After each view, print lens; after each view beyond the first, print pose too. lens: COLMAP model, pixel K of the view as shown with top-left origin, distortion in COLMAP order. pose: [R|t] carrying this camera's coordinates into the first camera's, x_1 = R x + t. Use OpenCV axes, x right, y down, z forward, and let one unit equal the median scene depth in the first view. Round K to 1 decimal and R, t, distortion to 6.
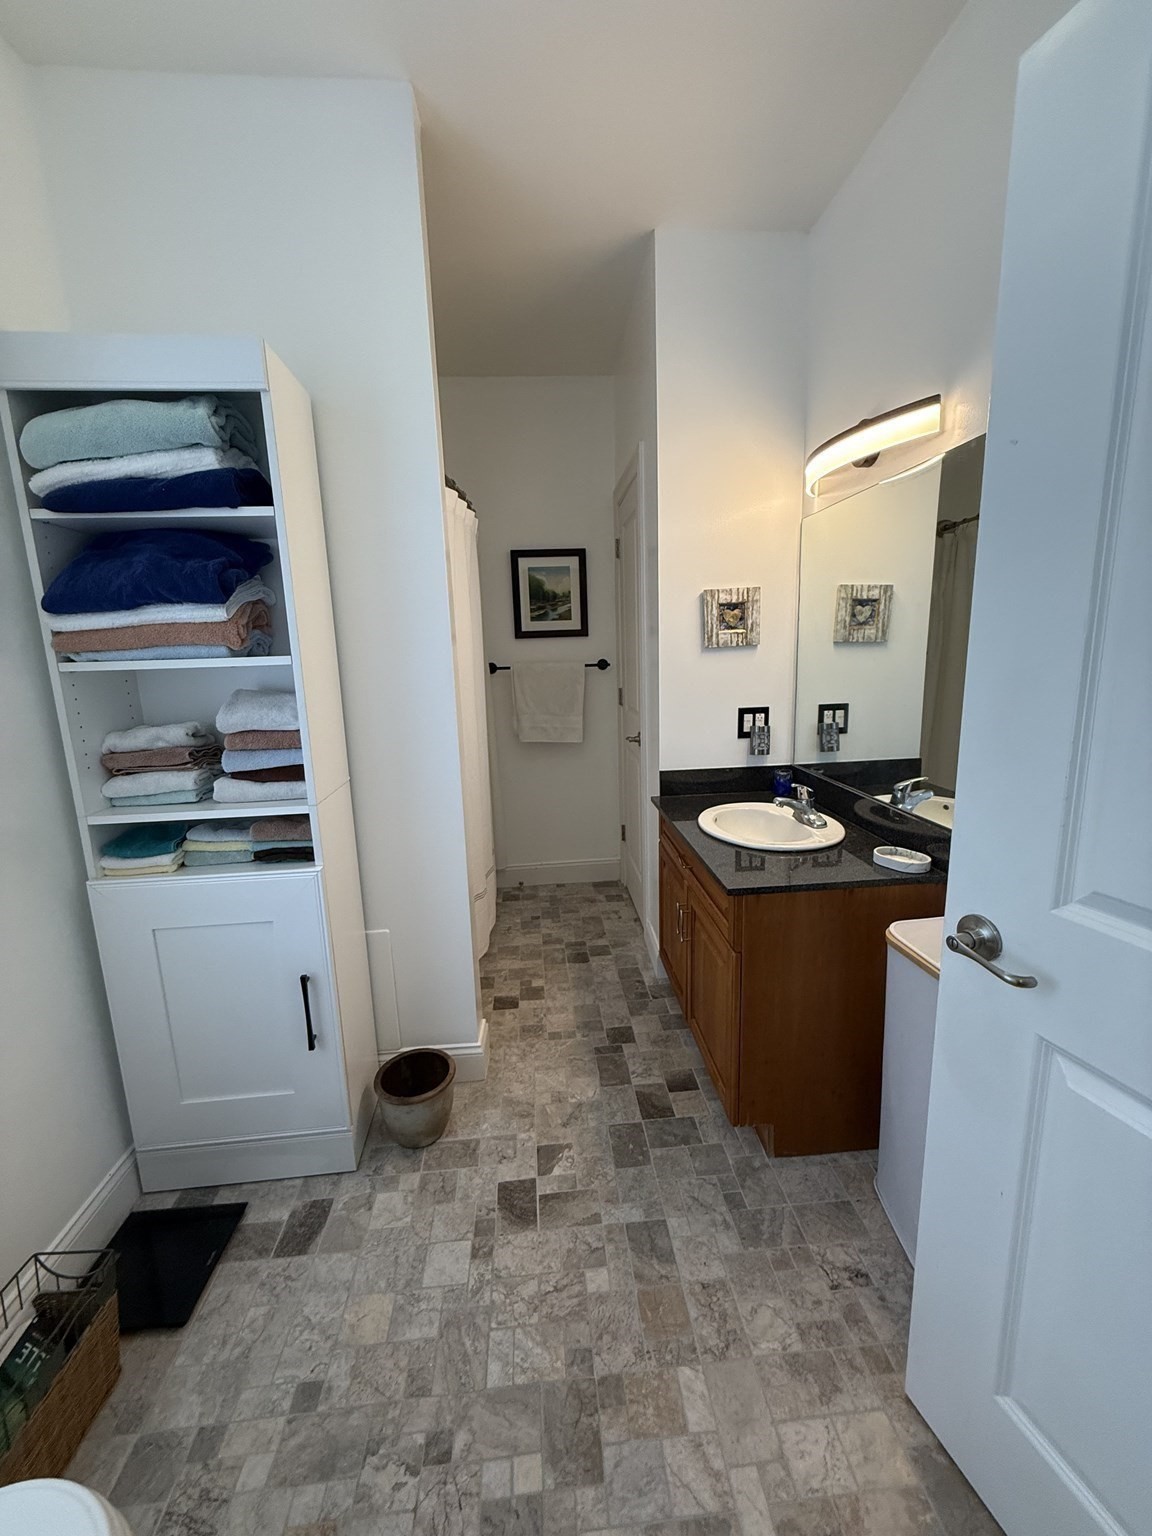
lens RADIAL K [[613.2, 0, 577.4], [0, 613.2, 764.0], [0, 0, 1]] dist [-0.001159, 0.000268]
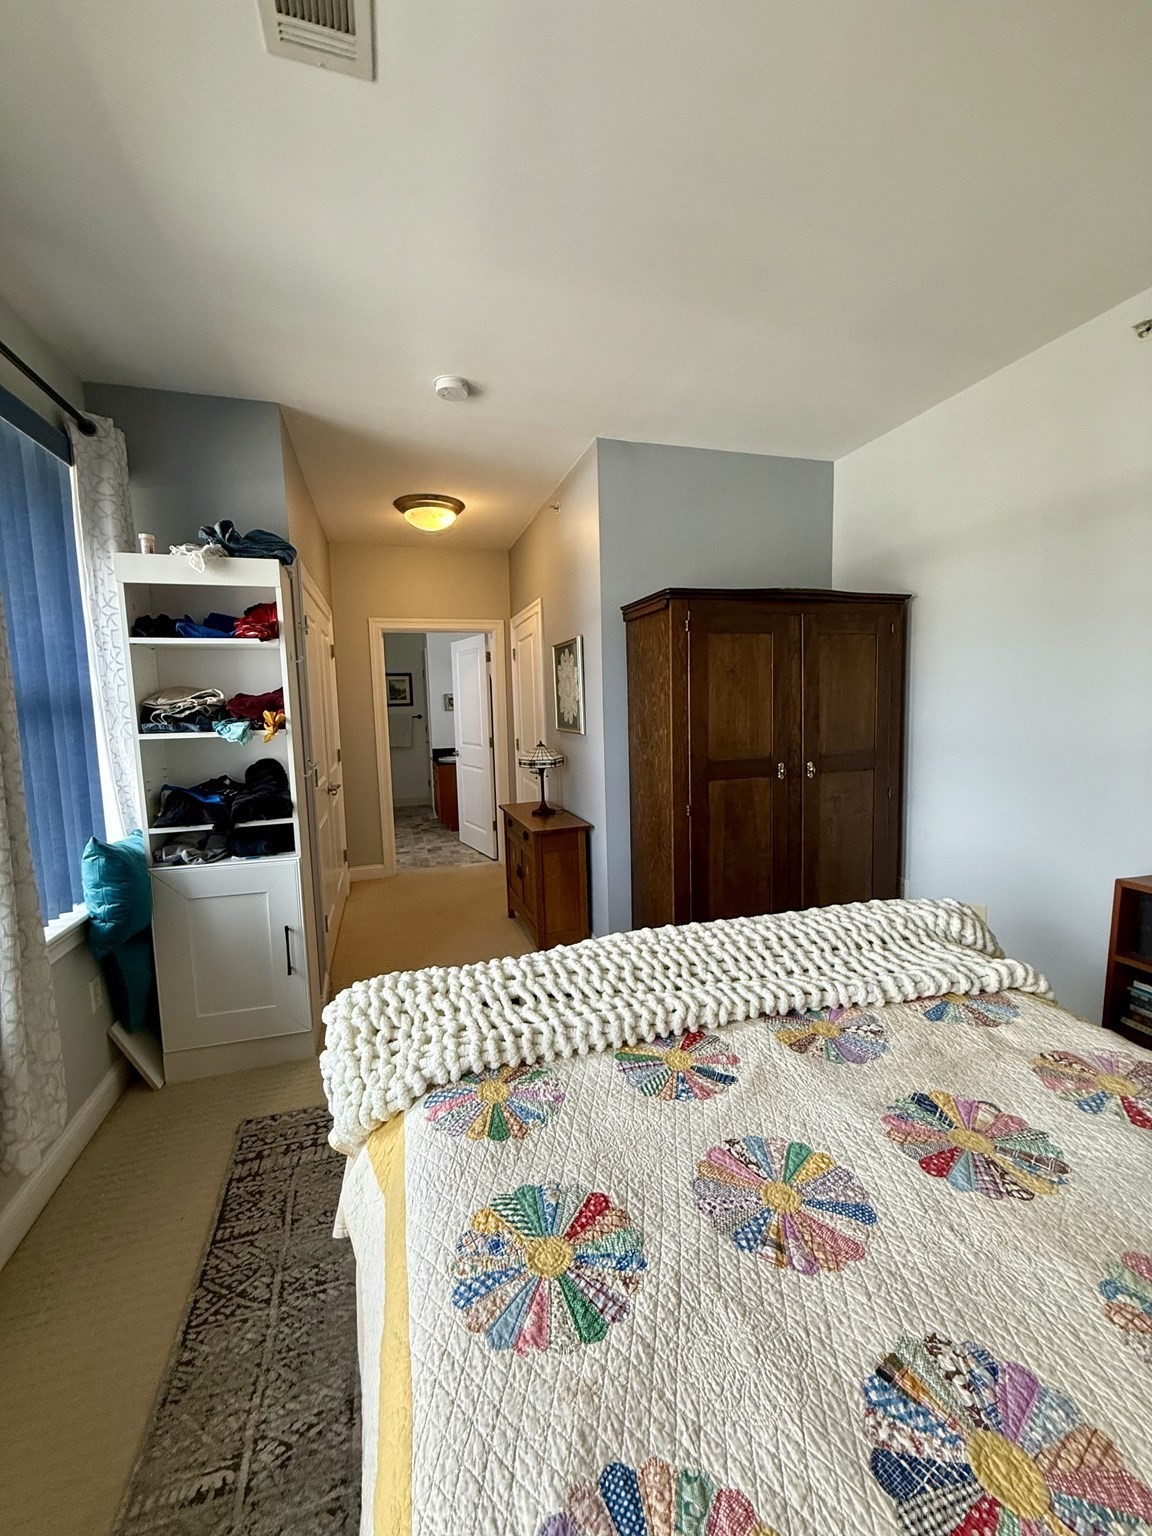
lens RADIAL K [[613.2, 0, 577.4], [0, 613.2, 764.0], [0, 0, 1]] dist [-0.001159, 0.000268]
pose [[0.974512, -0.028104, 0.222569, 0.112350], [0.047775, 0.995362, -0.083496, 0.293467], [-0.219191, 0.092001, 0.971335, -1.690374]]
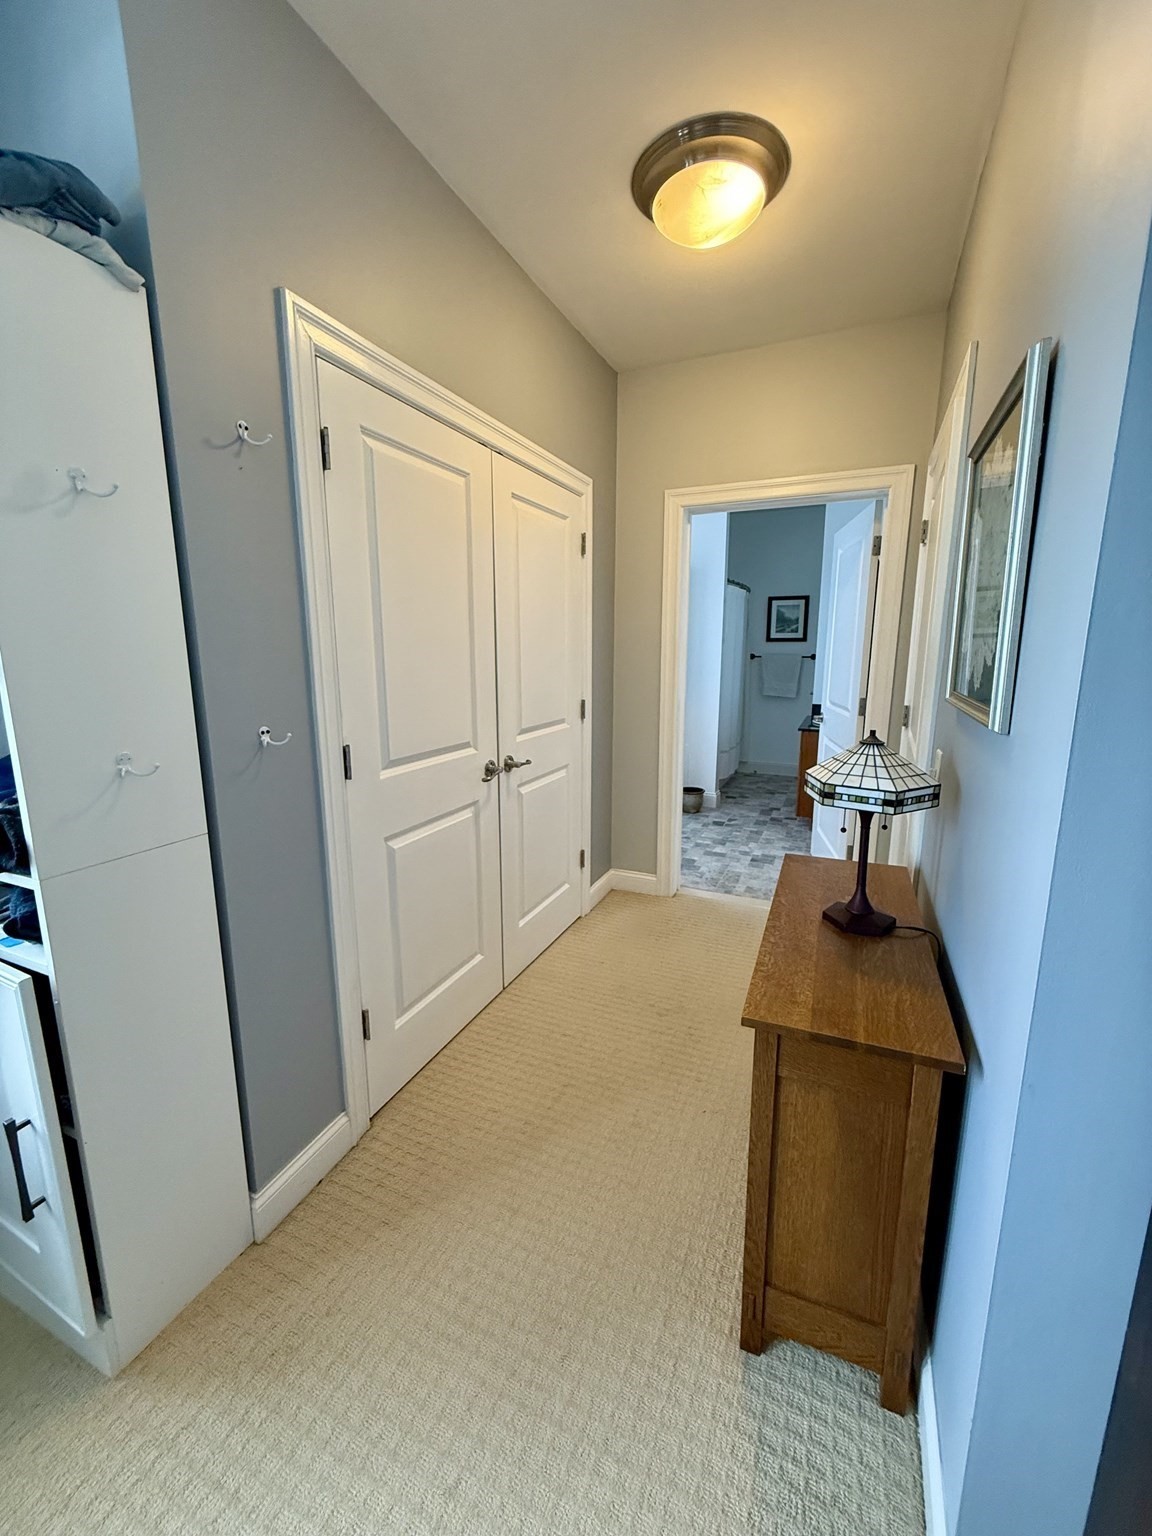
lens RADIAL K [[613.2, 0, 577.4], [0, 613.2, 764.0], [0, 0, 1]] dist [-0.001159, 0.000268]
pose [[0.878329, 0.120048, -0.462738, 0.323624], [-0.115382, 0.992575, 0.038496, 0.176221], [0.463924, 0.019579, 0.885659, -1.003201]]
